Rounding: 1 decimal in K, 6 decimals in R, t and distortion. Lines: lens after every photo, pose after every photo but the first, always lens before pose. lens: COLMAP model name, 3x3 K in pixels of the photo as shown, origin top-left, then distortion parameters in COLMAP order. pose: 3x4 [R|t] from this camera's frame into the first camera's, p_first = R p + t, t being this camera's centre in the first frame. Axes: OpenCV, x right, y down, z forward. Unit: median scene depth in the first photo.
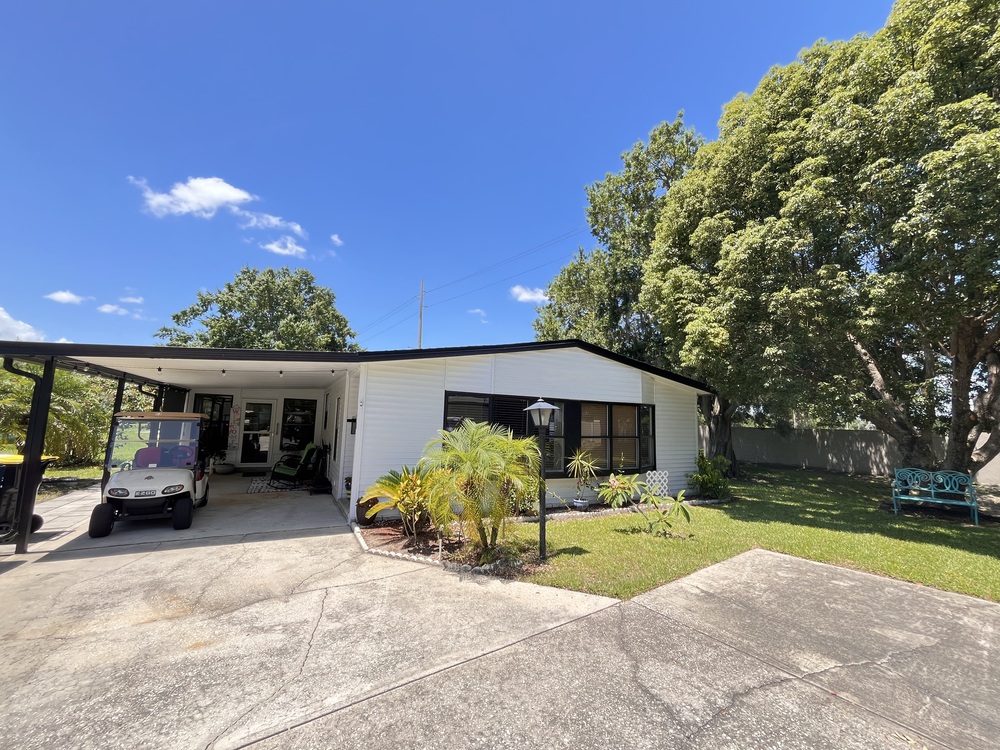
lens RADIAL K [[405.1, 0, 498.3], [0, 405.1, 374.0], [0, 0, 1]] dist [-0.001473, -0.000462]
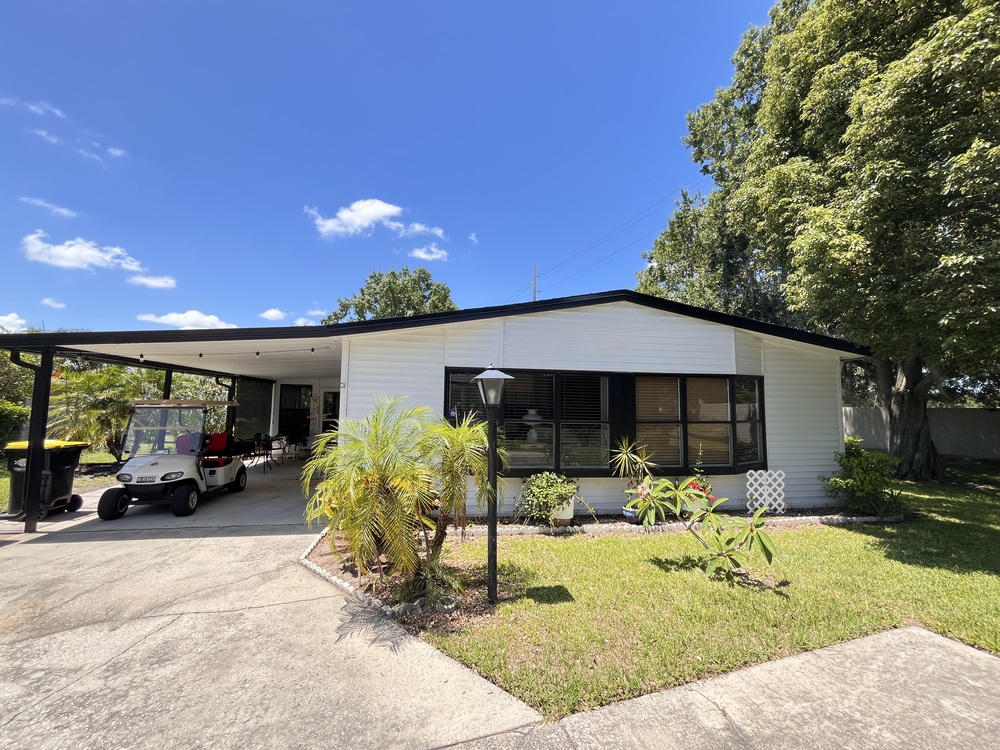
lens RADIAL K [[405.1, 0, 498.3], [0, 405.1, 374.0], [0, 0, 1]] dist [-0.001473, -0.000462]
pose [[0.947452, -0.043169, -0.316972, 0.229942], [0.053053, 0.998336, 0.022613, 0.042903], [0.315468, -0.038241, 0.948165, 0.253414]]
